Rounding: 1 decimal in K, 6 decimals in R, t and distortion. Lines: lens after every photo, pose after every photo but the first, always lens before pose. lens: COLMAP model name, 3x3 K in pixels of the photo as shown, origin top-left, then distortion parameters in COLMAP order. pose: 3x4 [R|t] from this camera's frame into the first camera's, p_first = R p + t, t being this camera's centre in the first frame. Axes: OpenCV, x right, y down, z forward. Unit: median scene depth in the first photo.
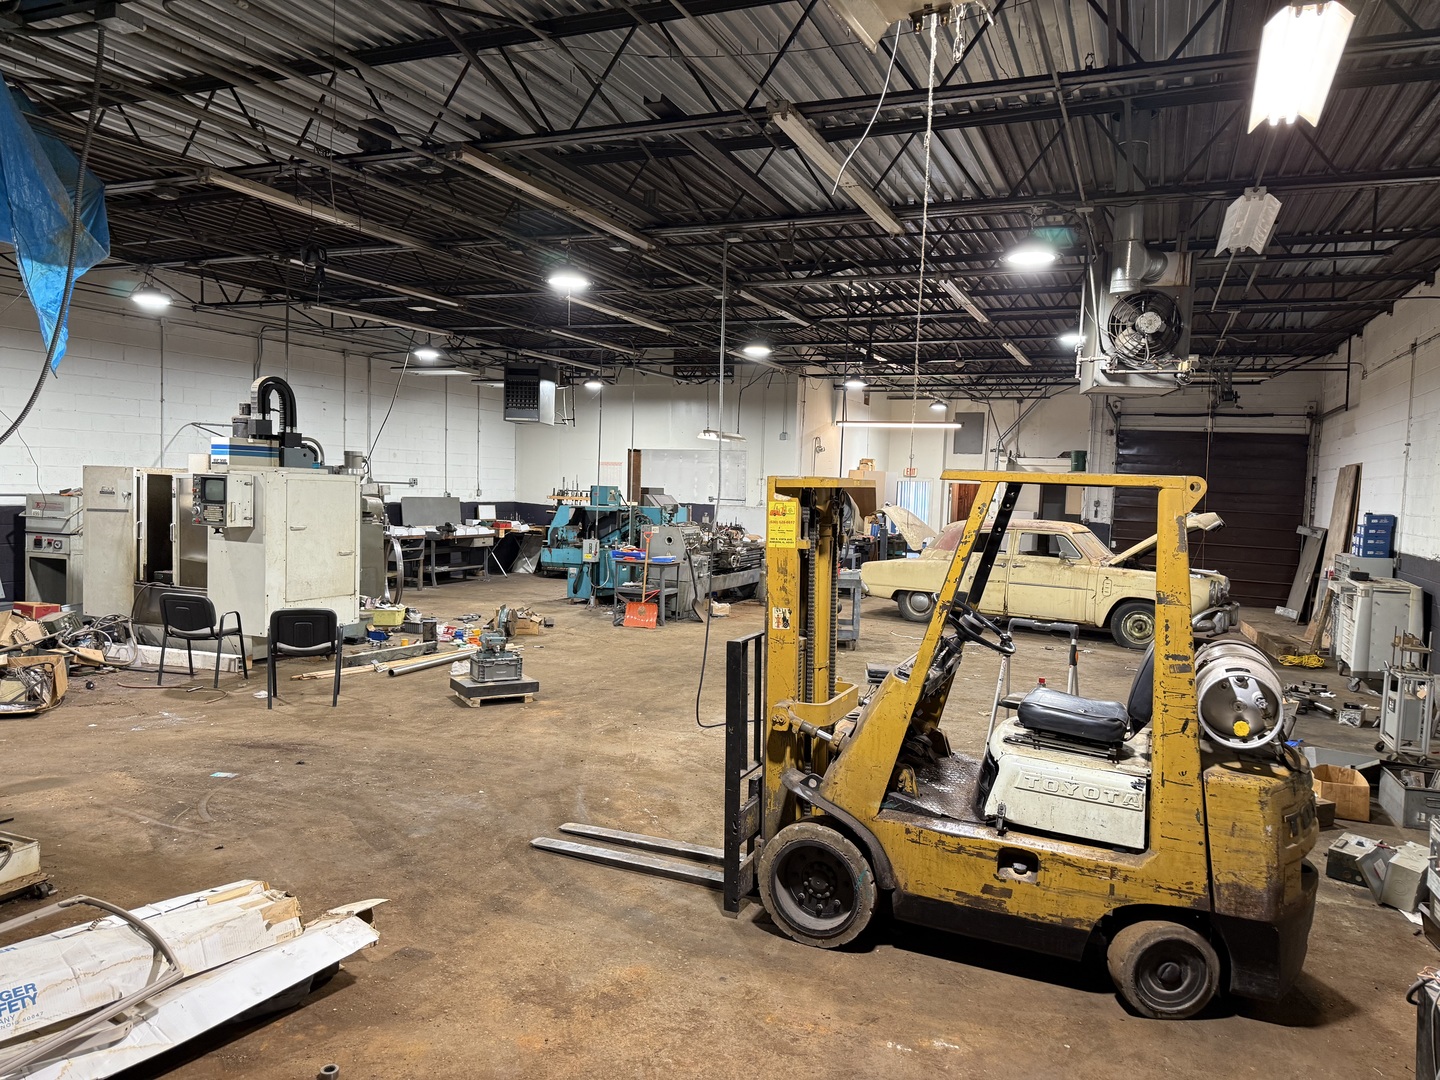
lens RADIAL K [[1020.5, 0, 711.9], [0, 1020.5, 541.5], [0, 0, 1]] dist [0.079332, -0.095853]
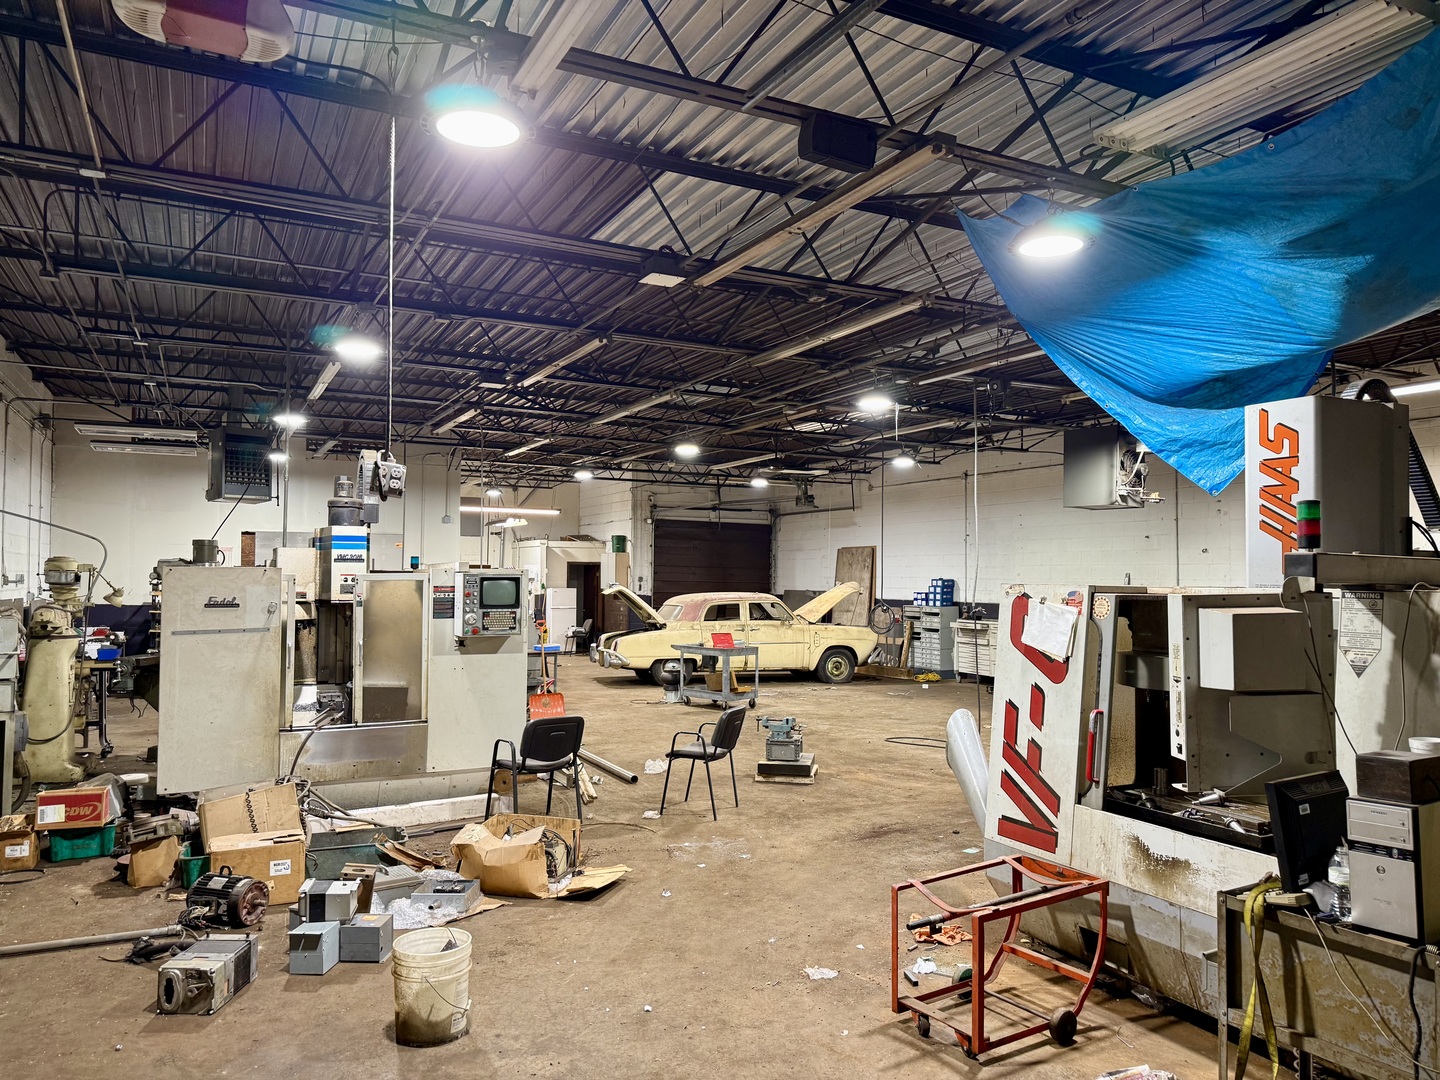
lens RADIAL K [[1020.5, 0, 711.9], [0, 1020.5, 541.5], [0, 0, 1]] dist [0.079332, -0.095853]
pose [[0.641892, -0.004054, 0.766785, -0.633347], [0.062958, 0.996888, -0.047433, -0.024855], [-0.764207, 0.078722, 0.640149, 0.220170]]
